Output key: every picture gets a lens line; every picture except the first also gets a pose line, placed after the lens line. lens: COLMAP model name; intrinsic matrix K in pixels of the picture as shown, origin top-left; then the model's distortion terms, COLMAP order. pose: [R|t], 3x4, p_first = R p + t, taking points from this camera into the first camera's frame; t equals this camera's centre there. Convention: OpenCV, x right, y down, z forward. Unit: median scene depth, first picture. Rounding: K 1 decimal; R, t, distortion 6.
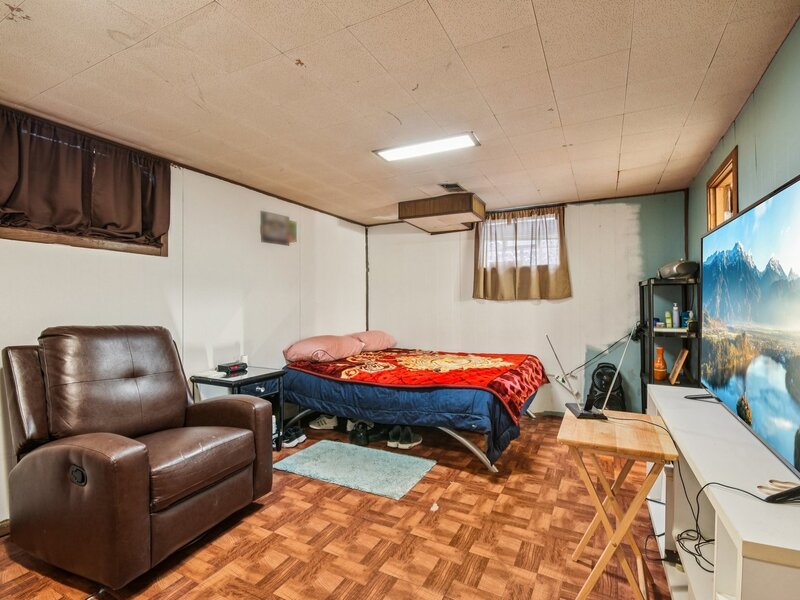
lens RADIAL K [[397.0, 0, 397.0], [0, 397.0, 297.6], [0, 0, 1]] dist [-0.002513, 0.000537]
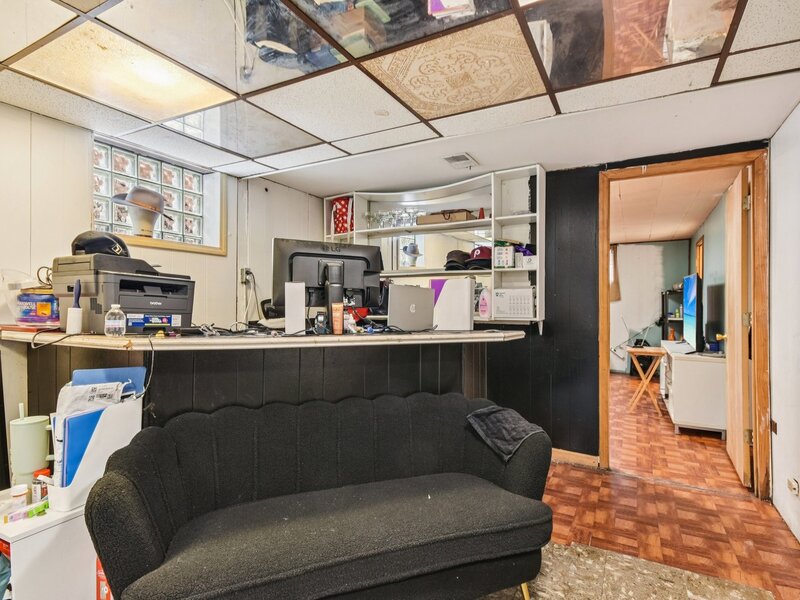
lens RADIAL K [[433.2, 0, 402.1], [0, 433.2, 302.4], [0, 0, 1]] dist [0.021050, 0.000407]
pose [[0.999111, 0.011997, -0.040413, -0.426856], [-0.011707, 0.999904, 0.007406, 0.005331], [0.040497, -0.006927, 0.999156, -0.917624]]
